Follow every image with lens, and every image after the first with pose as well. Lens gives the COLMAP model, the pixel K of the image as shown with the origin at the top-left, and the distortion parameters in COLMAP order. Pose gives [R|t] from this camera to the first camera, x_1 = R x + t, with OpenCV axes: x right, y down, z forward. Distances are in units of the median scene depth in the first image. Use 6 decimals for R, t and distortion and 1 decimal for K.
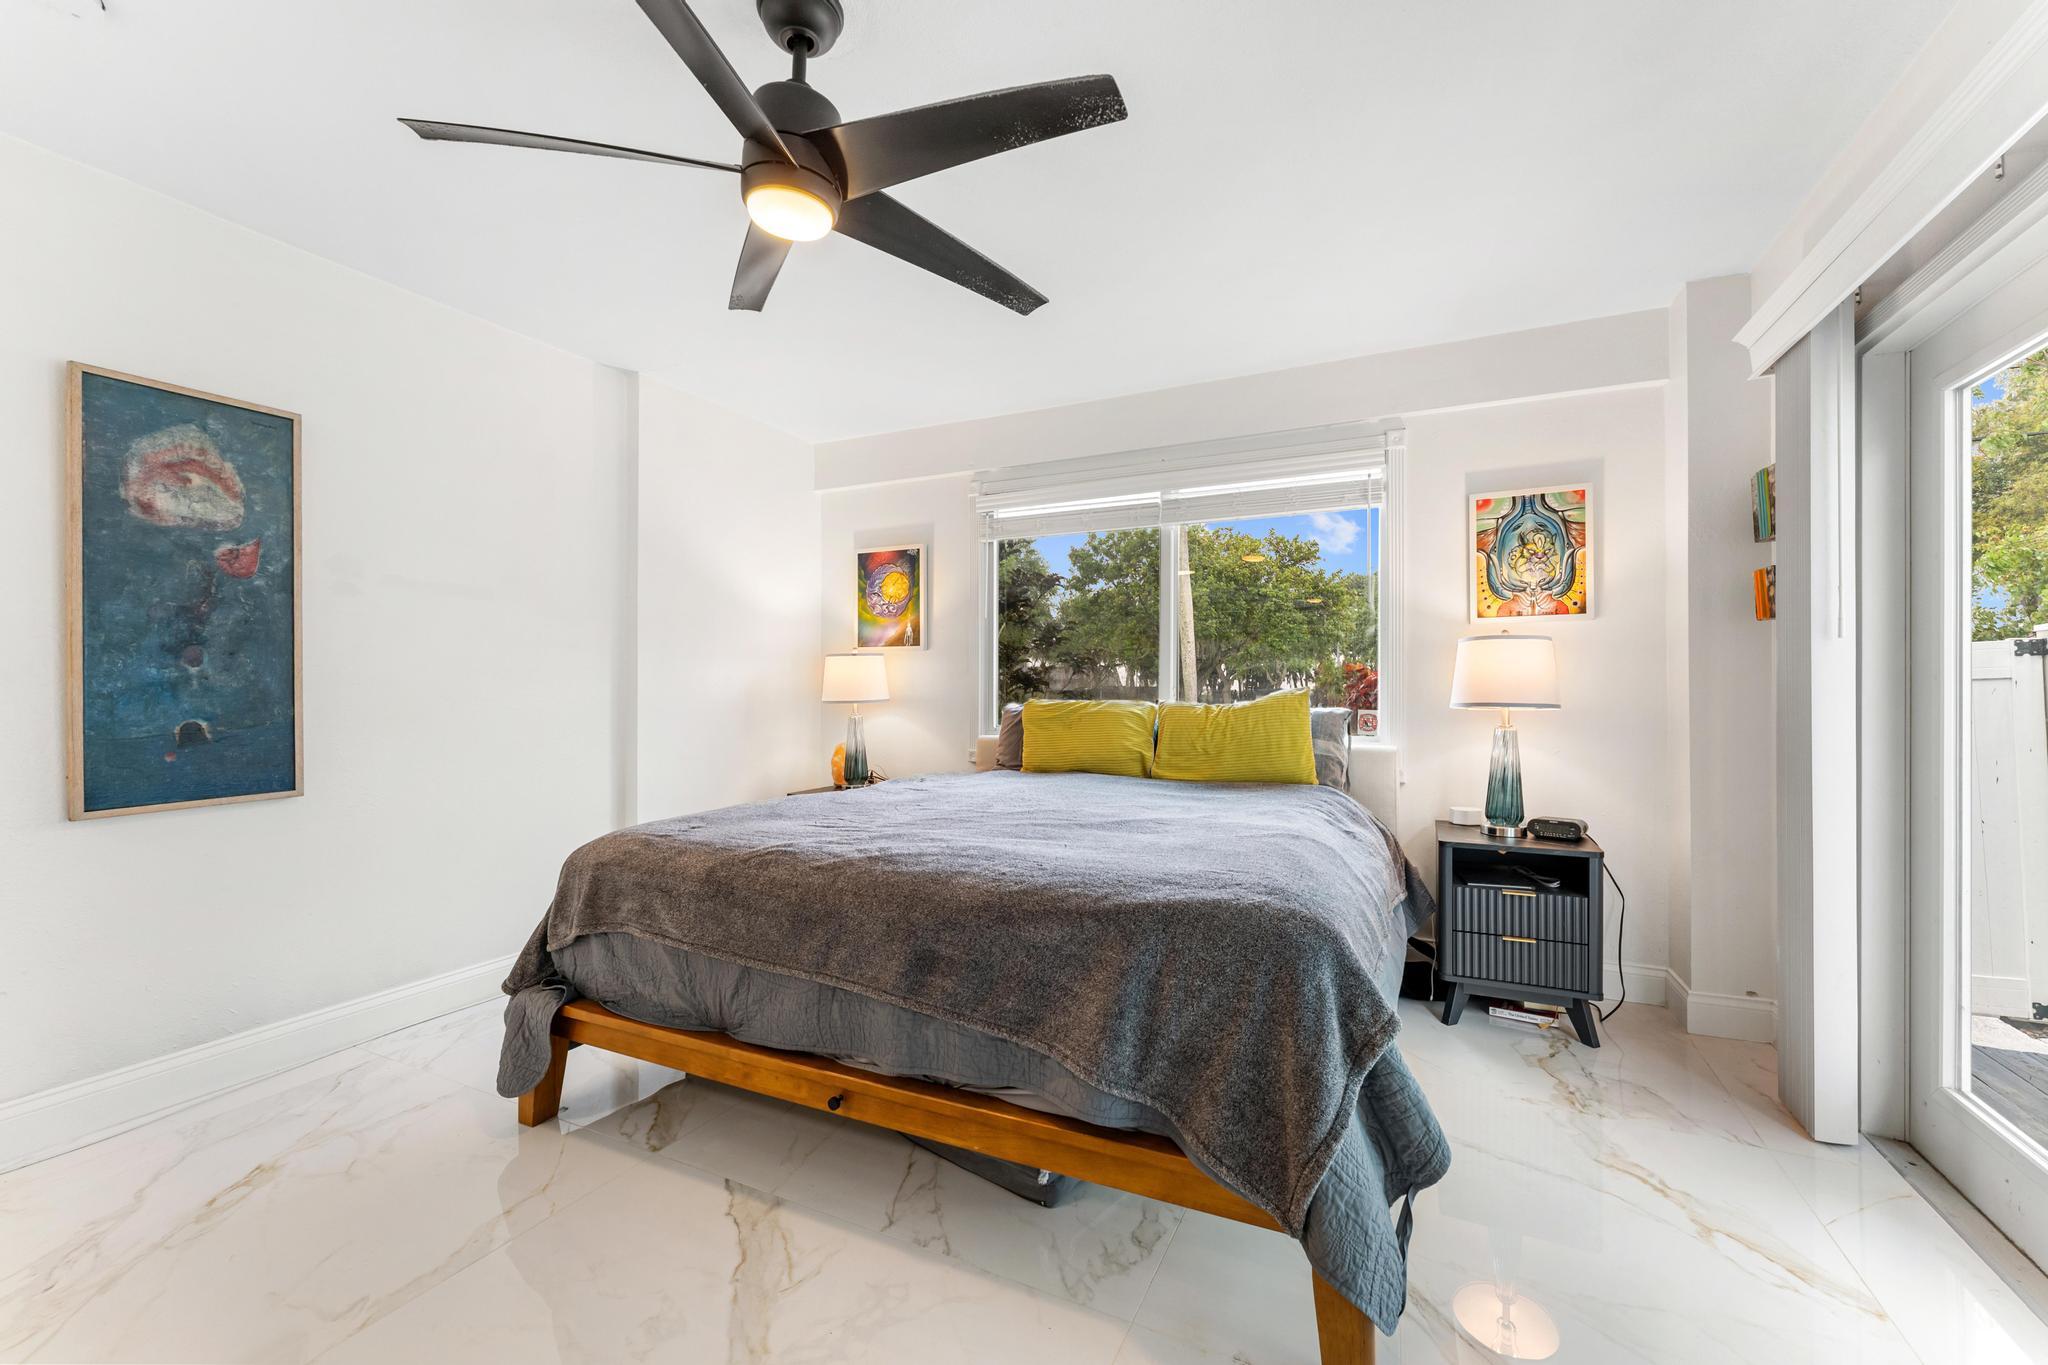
lens RADIAL K [[825.8, 0, 1027.0], [0, 825.8, 683.7], [0, 0, 1]] dist [0.000700, -0.000137]
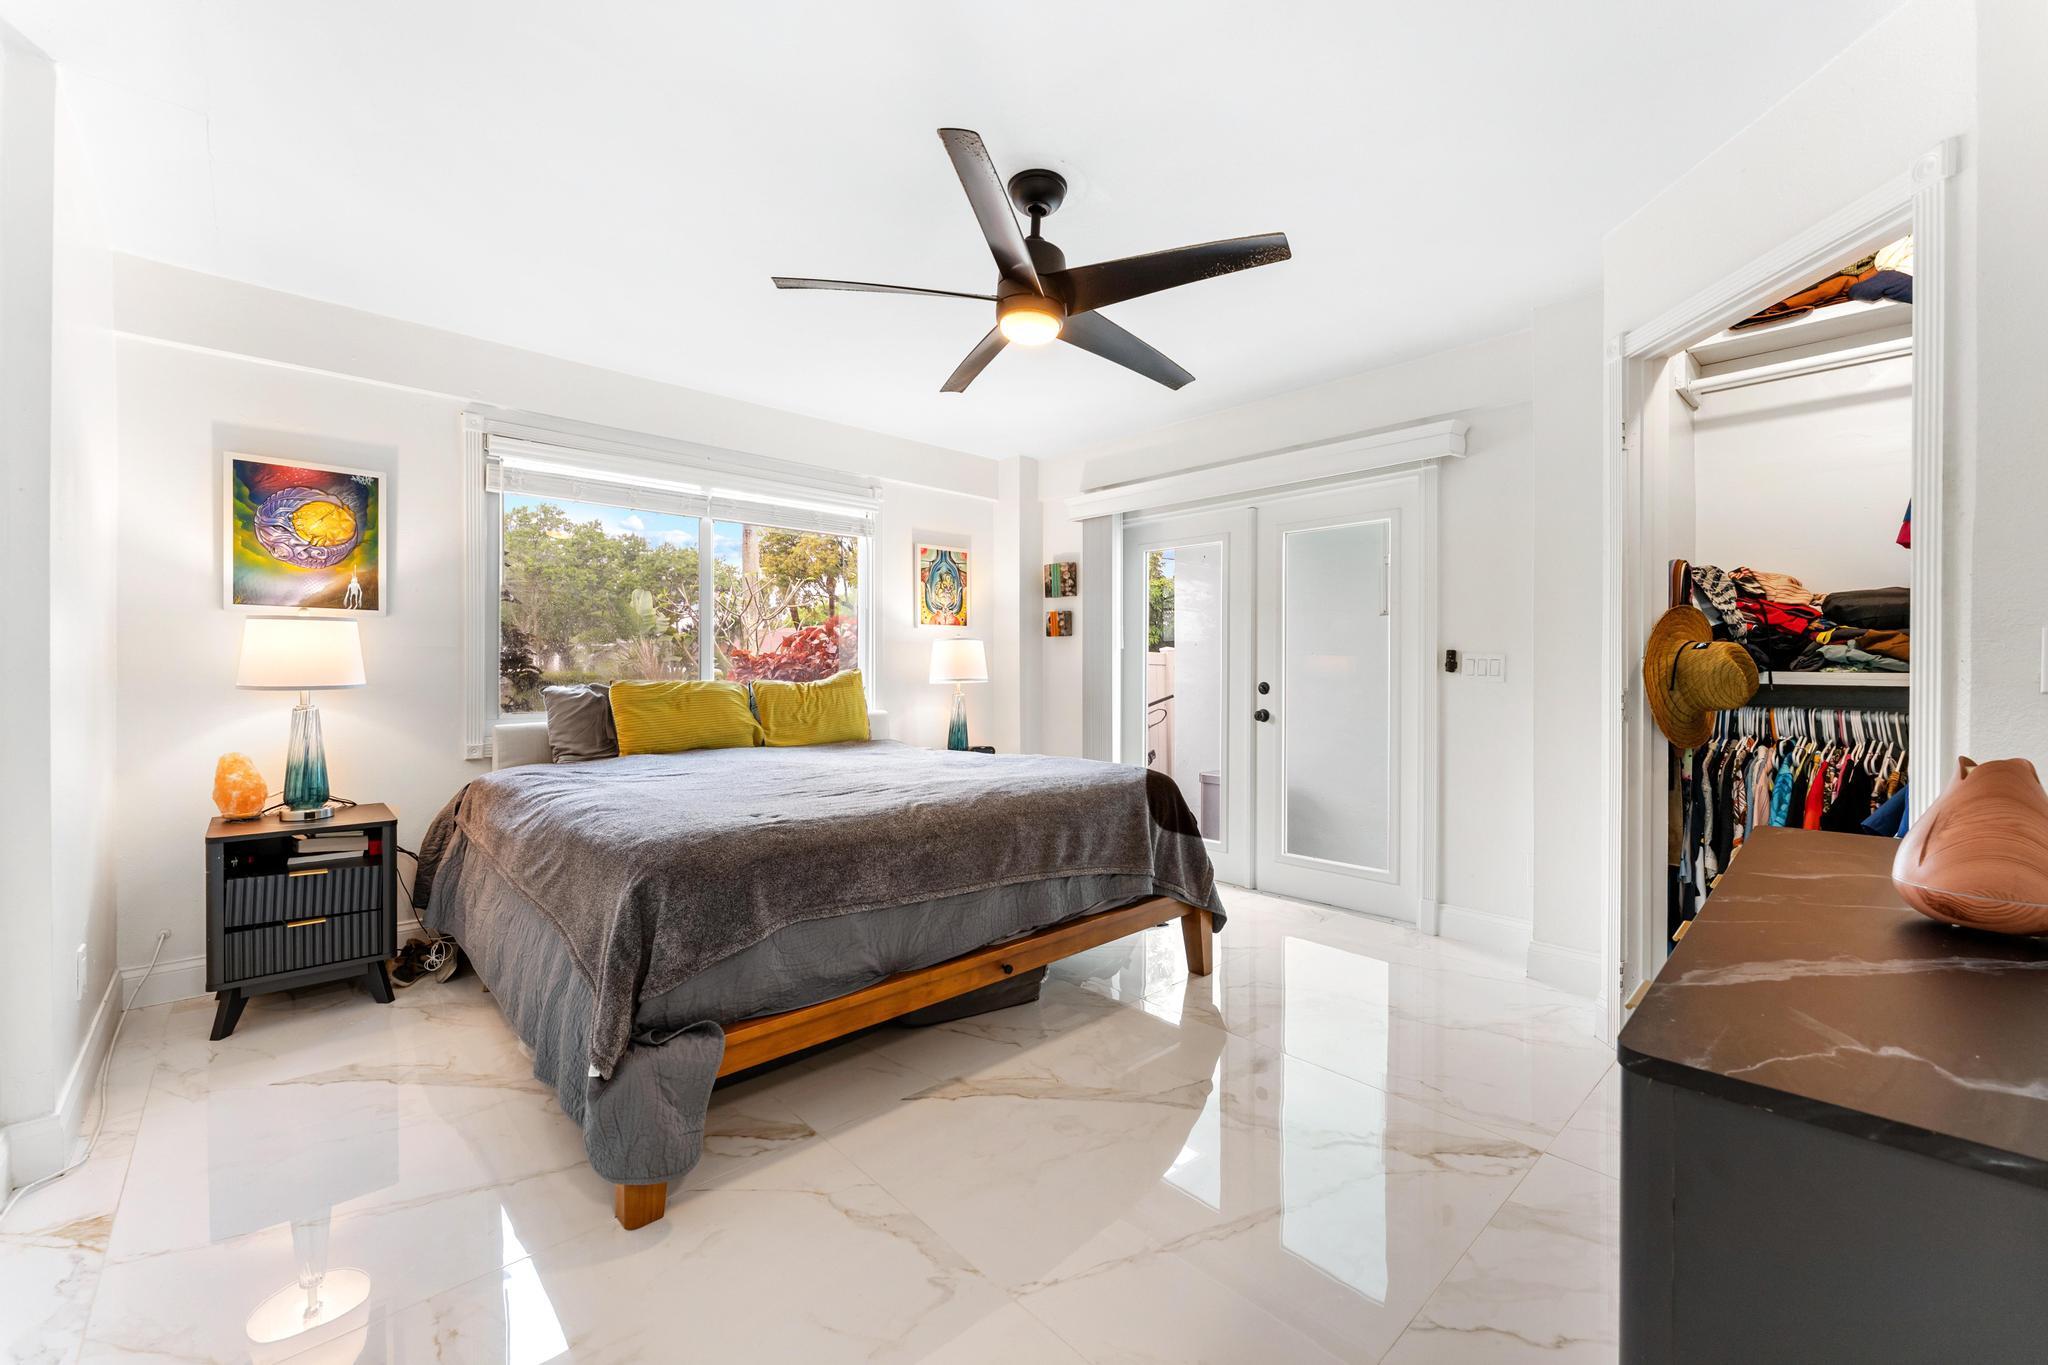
lens RADIAL K [[829.9, 0, 1024.5], [0, 829.9, 669.8], [0, 0, 1]] dist [-0.001266, -0.000085]
pose [[0.357246, 0.003393, 0.934004, -0.845293], [-0.007059, 0.999975, -0.000933, 0.005407], [-0.933983, -0.006260, 0.357261, 0.270440]]
